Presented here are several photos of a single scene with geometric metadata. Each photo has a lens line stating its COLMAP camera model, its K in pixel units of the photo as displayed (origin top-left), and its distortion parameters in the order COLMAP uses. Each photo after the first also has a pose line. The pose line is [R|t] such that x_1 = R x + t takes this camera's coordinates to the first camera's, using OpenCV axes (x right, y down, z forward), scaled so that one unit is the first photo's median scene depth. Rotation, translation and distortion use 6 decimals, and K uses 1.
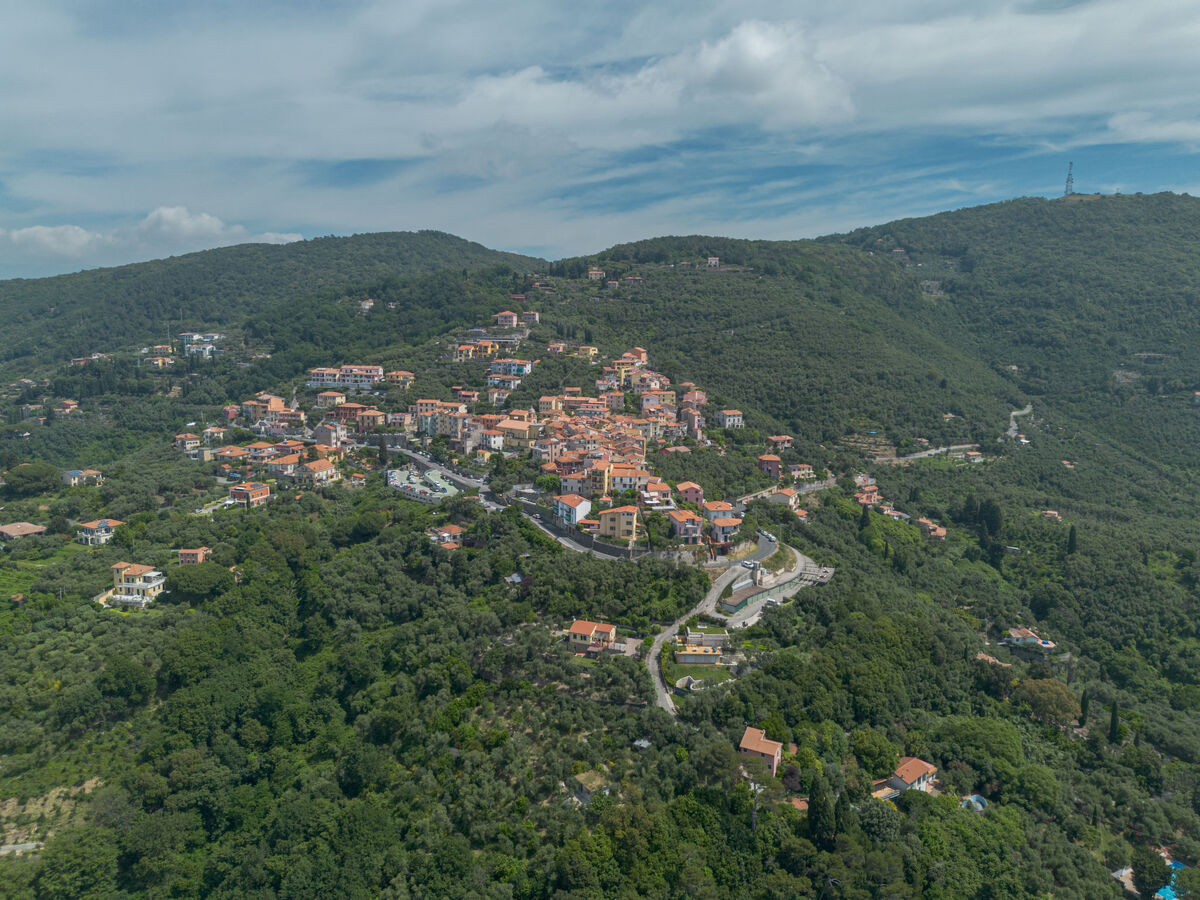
lens RADIAL K [[853.3, 0, 606.4], [0, 853.3, 454.9], [0, 0, 1]] dist [0.051306, -0.042277]
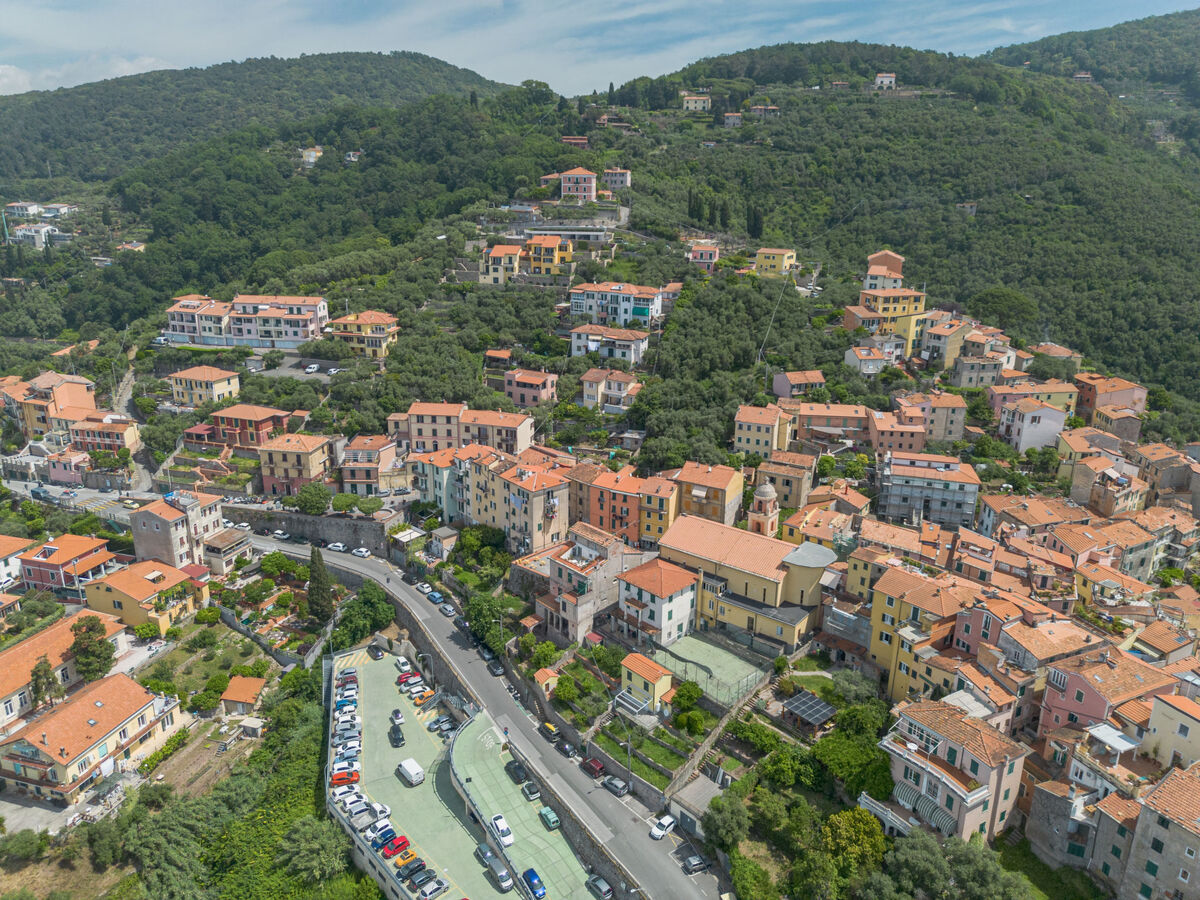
lens RADIAL K [[853.3, 0, 593.3], [0, 853.3, 448.9], [0, 0, 1]] dist [0.051306, -0.042277]
pose [[0.999987, -0.000092, 0.005155, -0.131776], [-0.000695, 0.988296, 0.152545, -0.099577], [-0.005109, -0.152547, 0.988283, 0.578144]]
